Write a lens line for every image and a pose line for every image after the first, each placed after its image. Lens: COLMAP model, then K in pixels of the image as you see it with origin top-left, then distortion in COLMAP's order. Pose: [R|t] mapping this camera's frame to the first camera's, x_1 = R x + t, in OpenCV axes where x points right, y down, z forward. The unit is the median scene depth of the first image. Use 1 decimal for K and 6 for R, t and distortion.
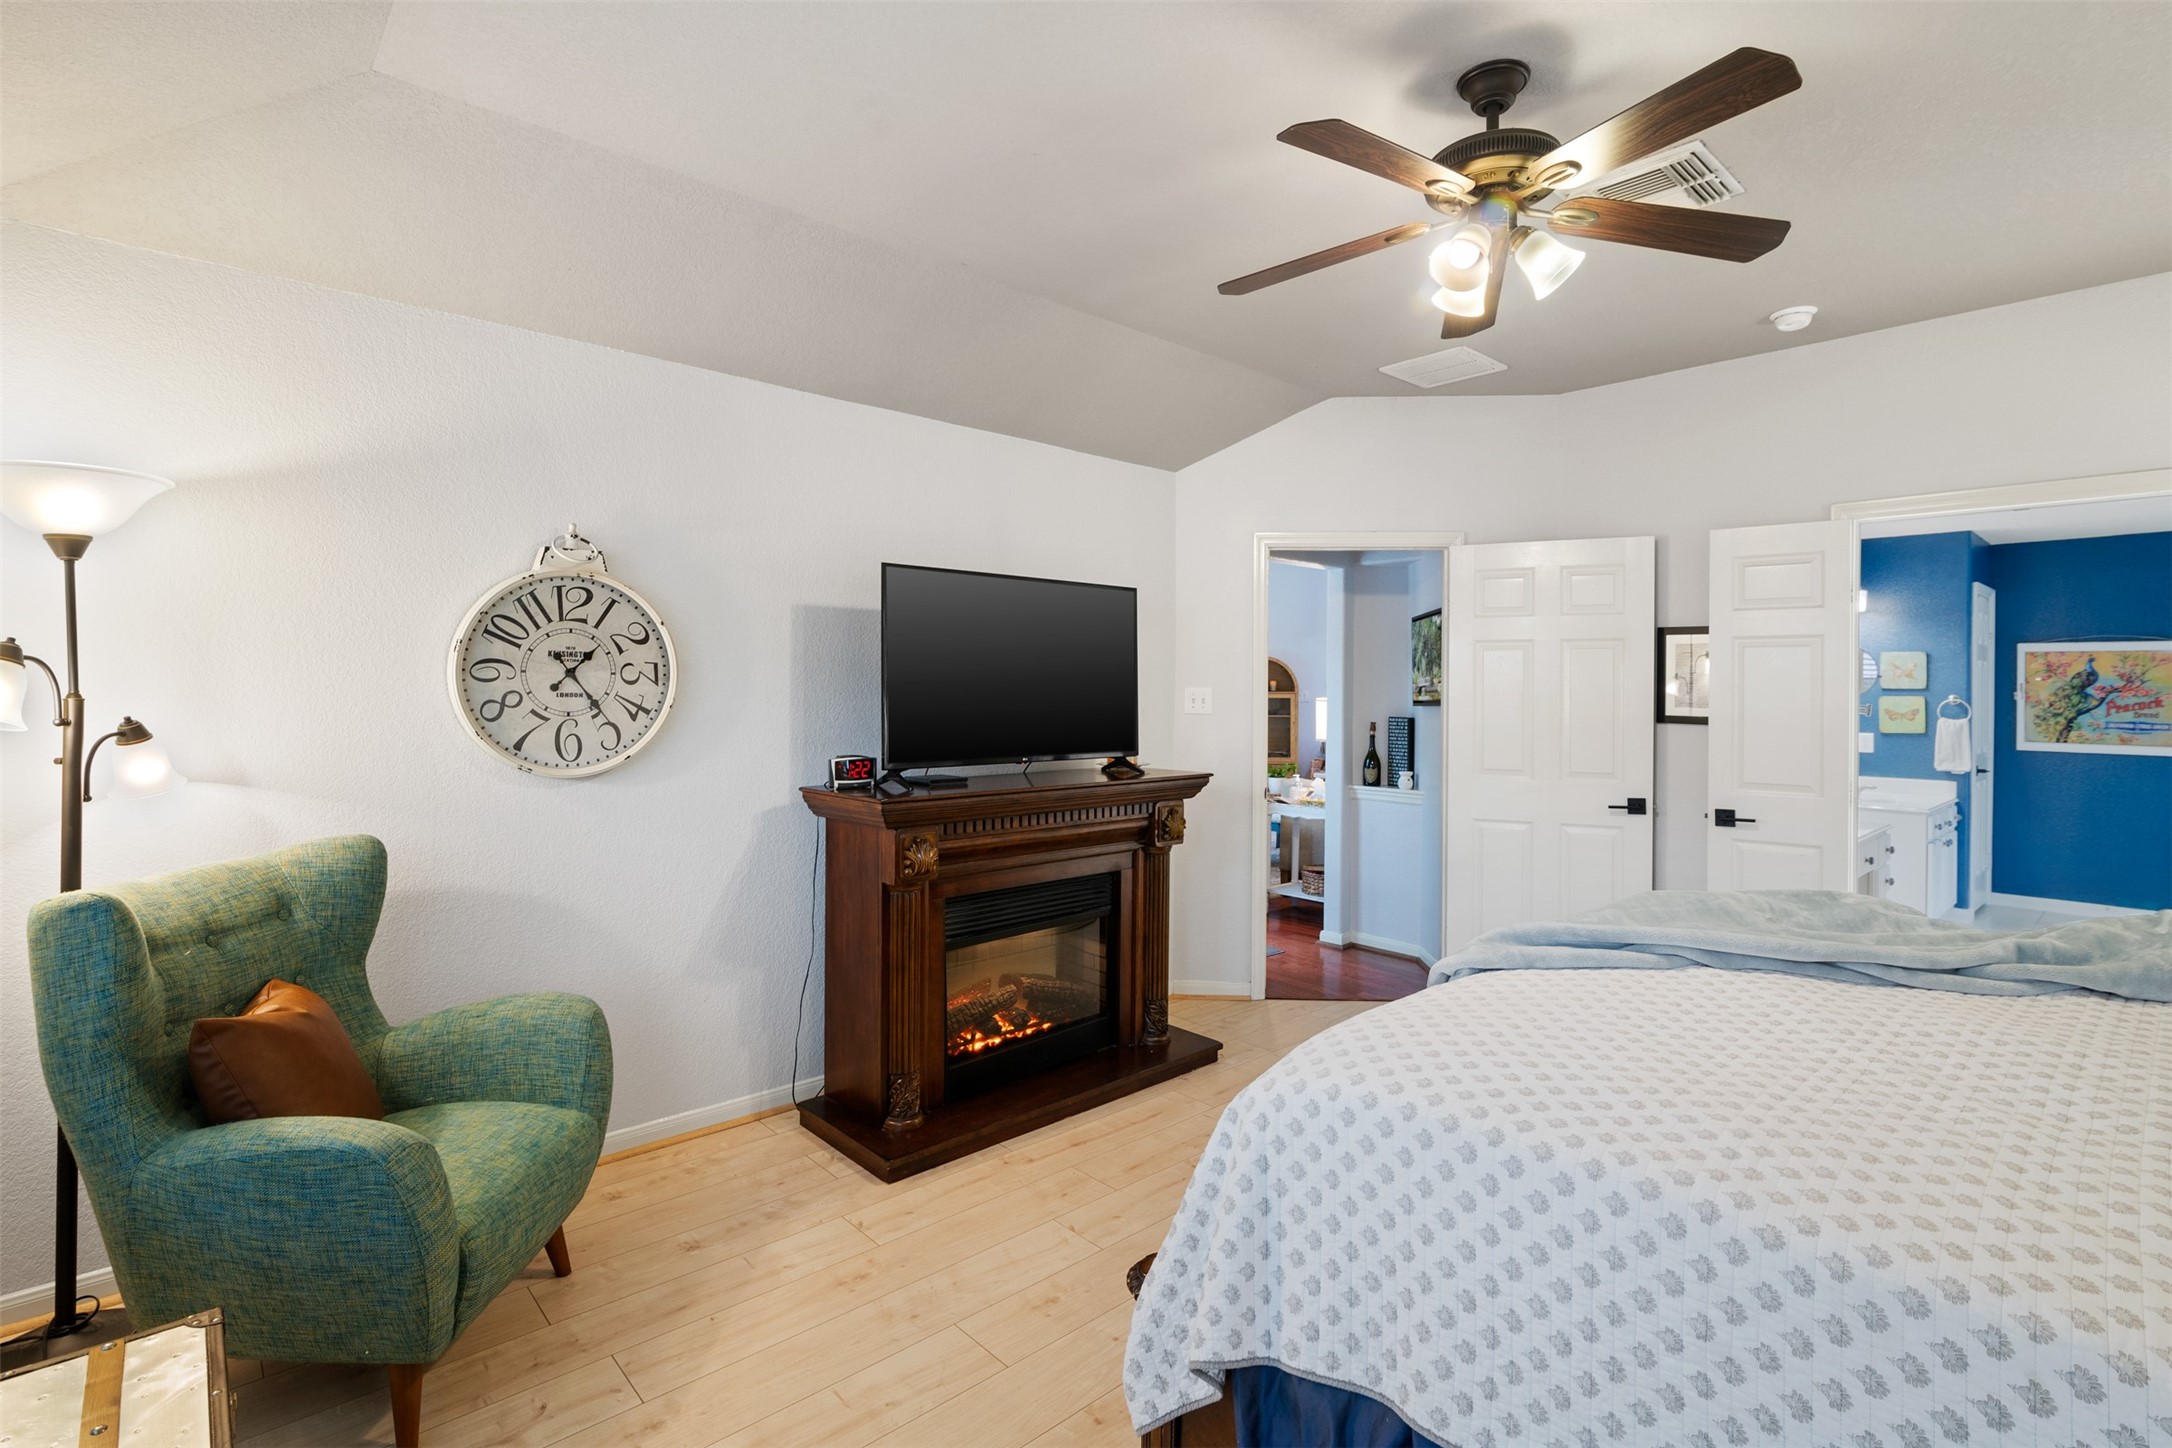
lens RADIAL K [[1018.9, 0, 1072.6], [0, 1018.9, 703.2], [0, 0, 1]] dist [-0.009828, -0.001260]
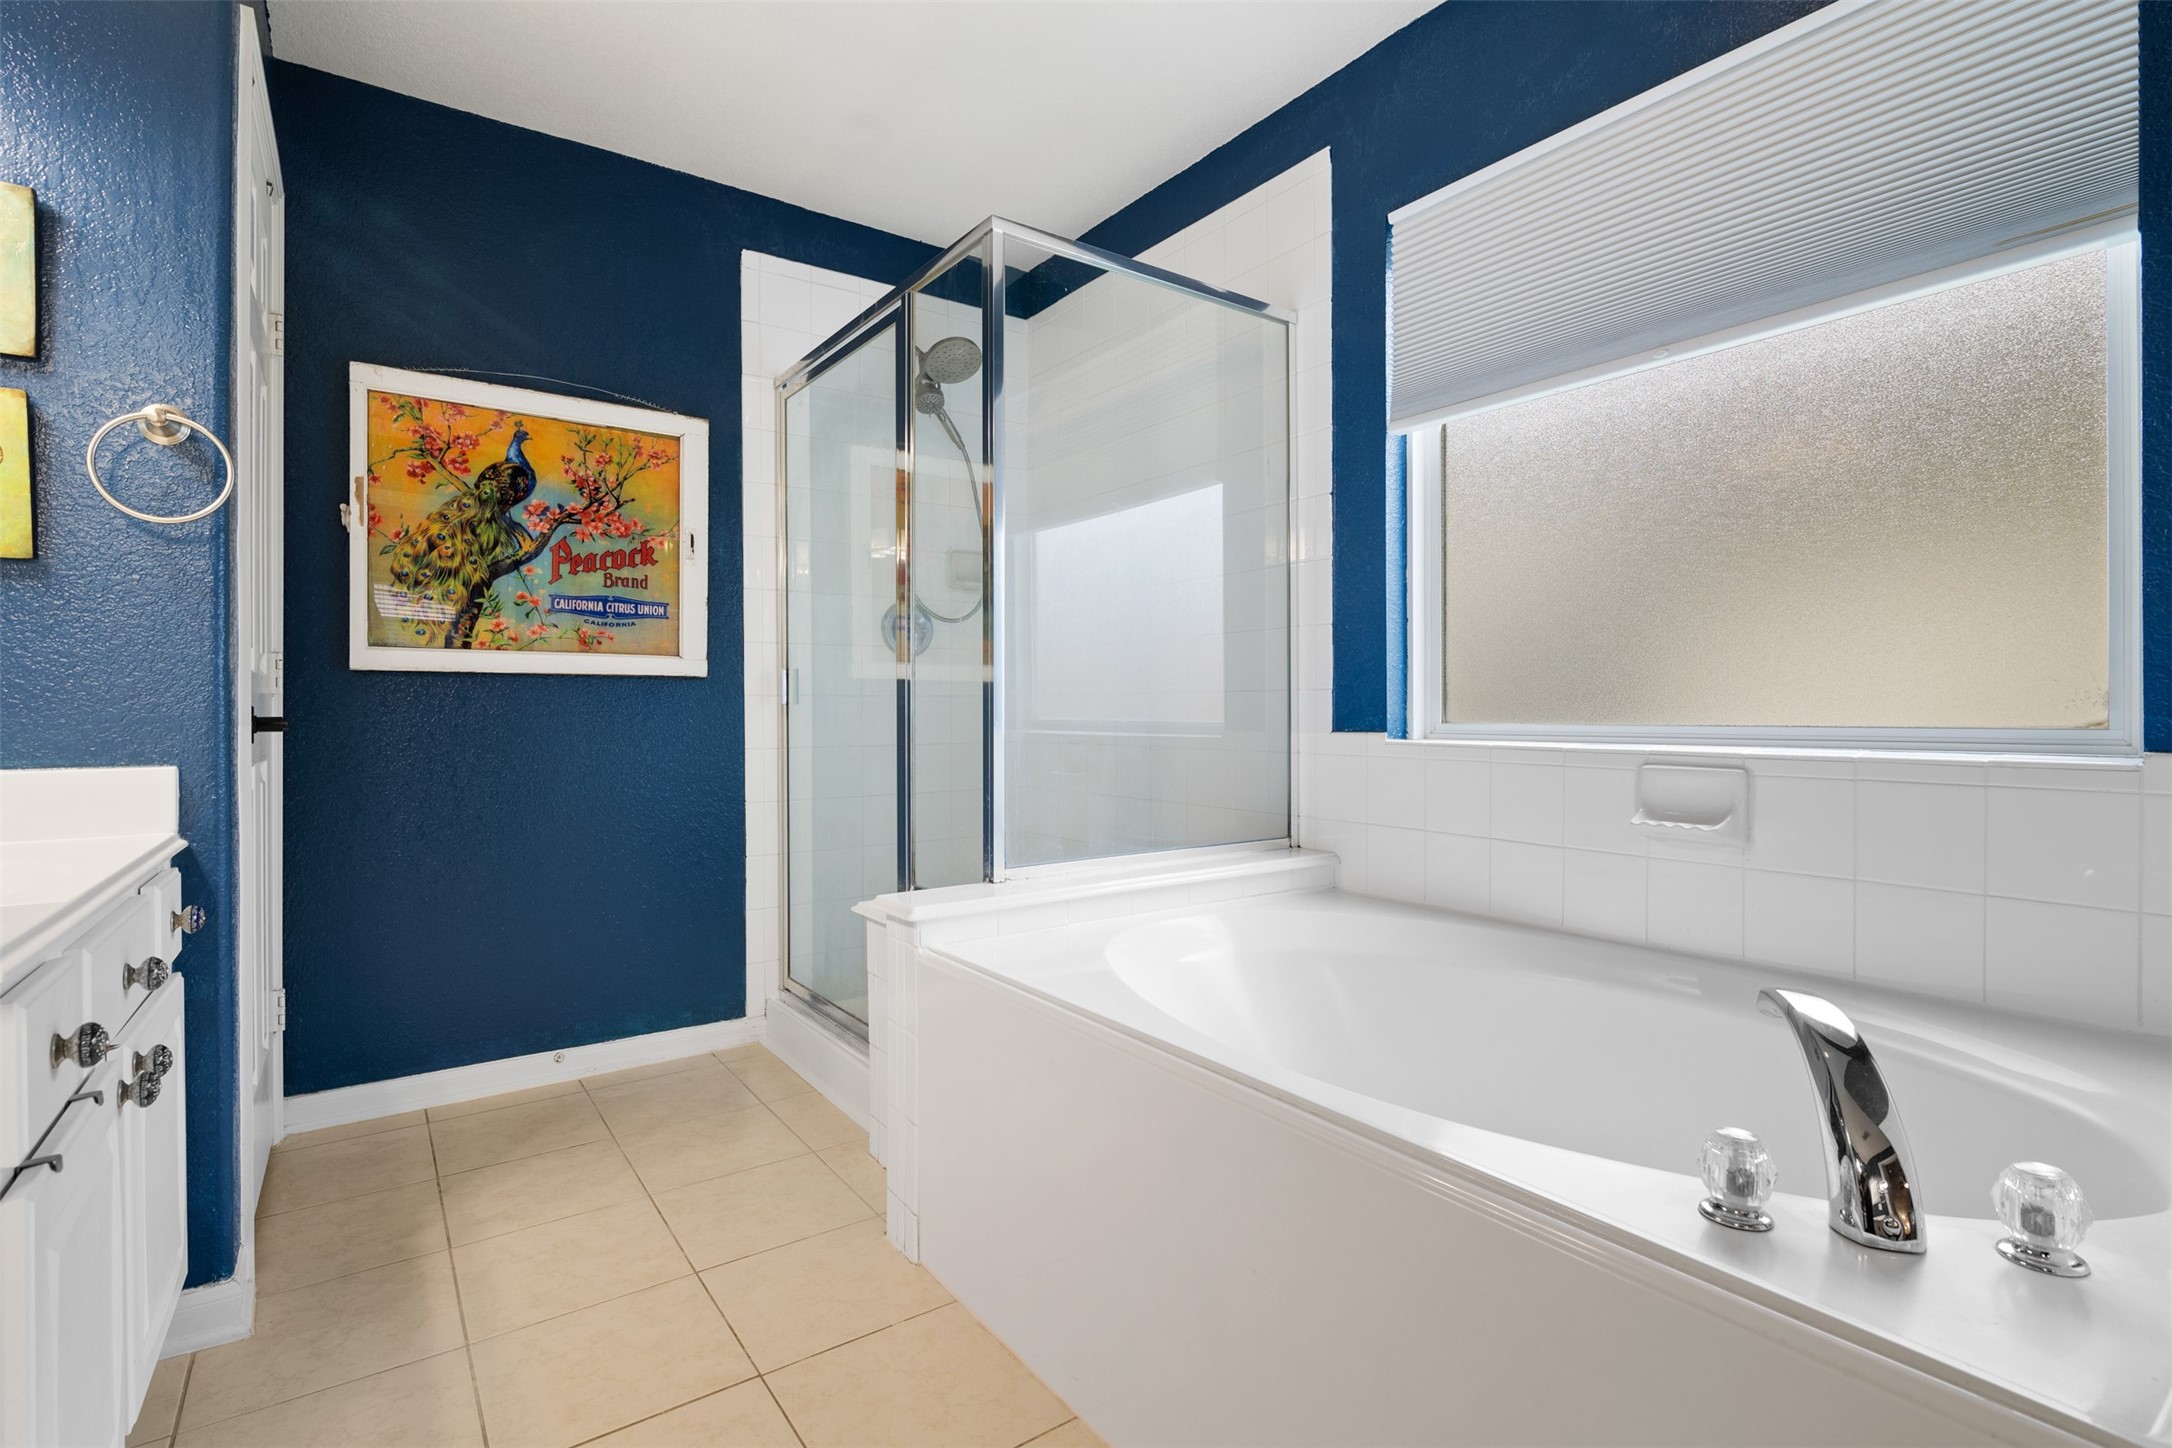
lens RADIAL K [[1018.9, 0, 1075.5], [0, 1018.9, 704.1], [0, 0, 1]] dist [-0.009828, -0.001260]
pose [[0.119190, -0.003601, 0.992865, 0.644074], [0.013187, 0.999911, 0.002043, 0.063364], [-0.992784, 0.012849, 0.119227, 0.739212]]
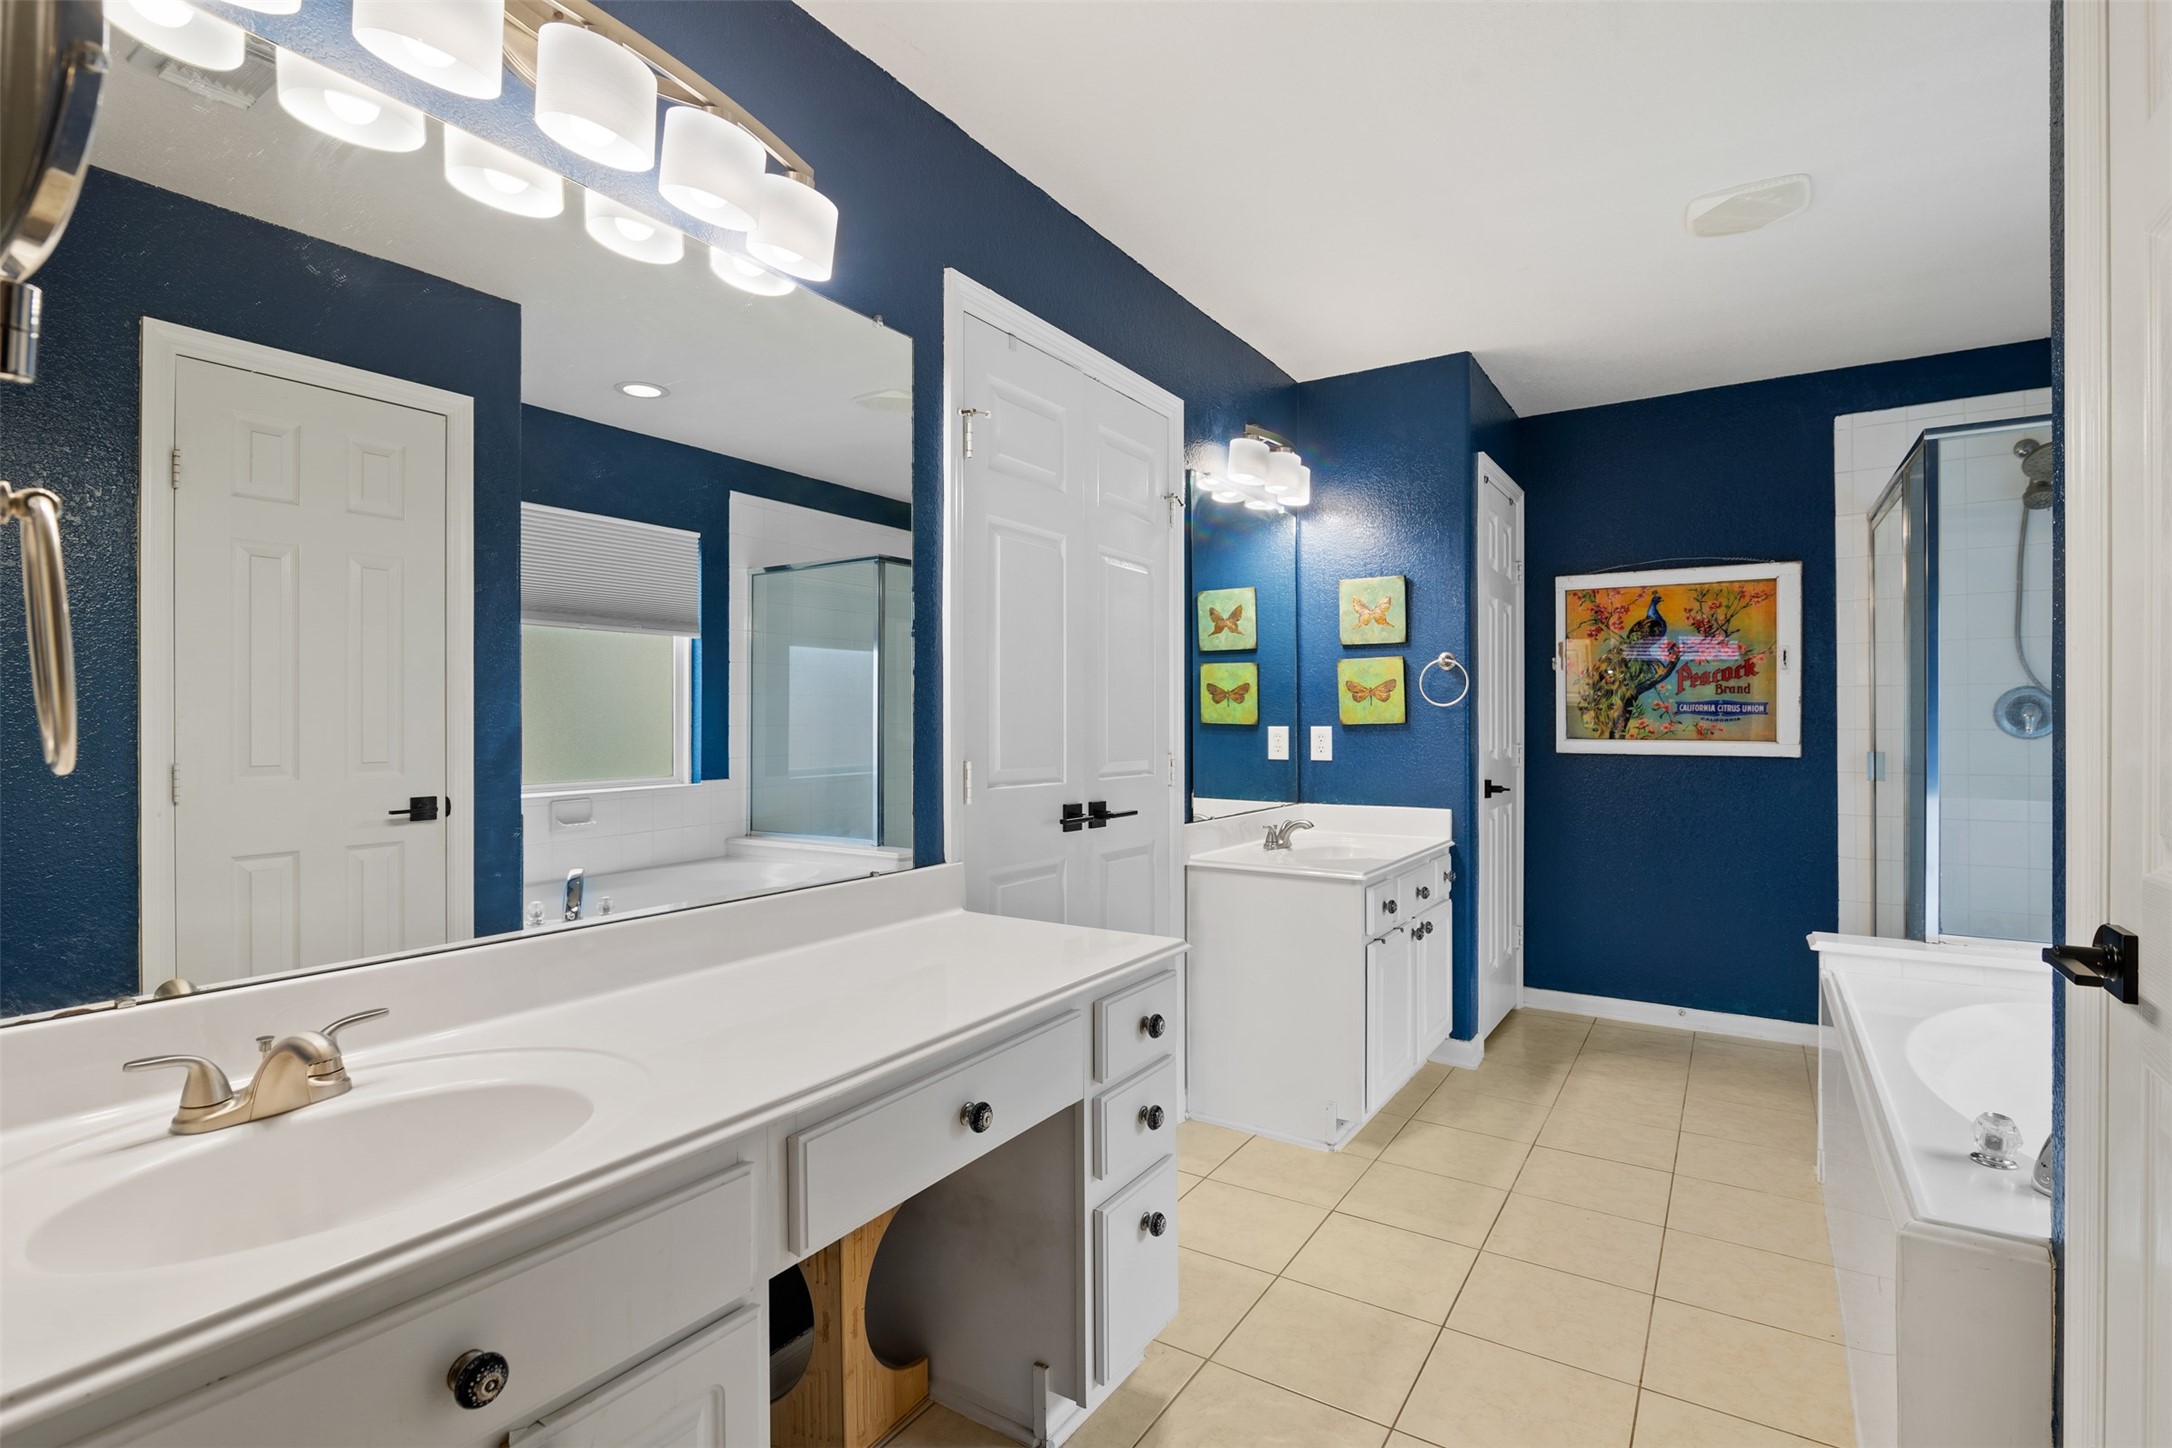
lens RADIAL K [[1018.9, 0, 1084.0], [0, 1018.9, 725.2], [0, 0, 1]] dist [-0.009828, -0.001260]
pose [[0.967286, -0.007809, 0.253570, 0.526003], [0.008725, 0.999959, -0.002486, 0.030302], [-0.253540, 0.004617, 0.967314, 0.499927]]
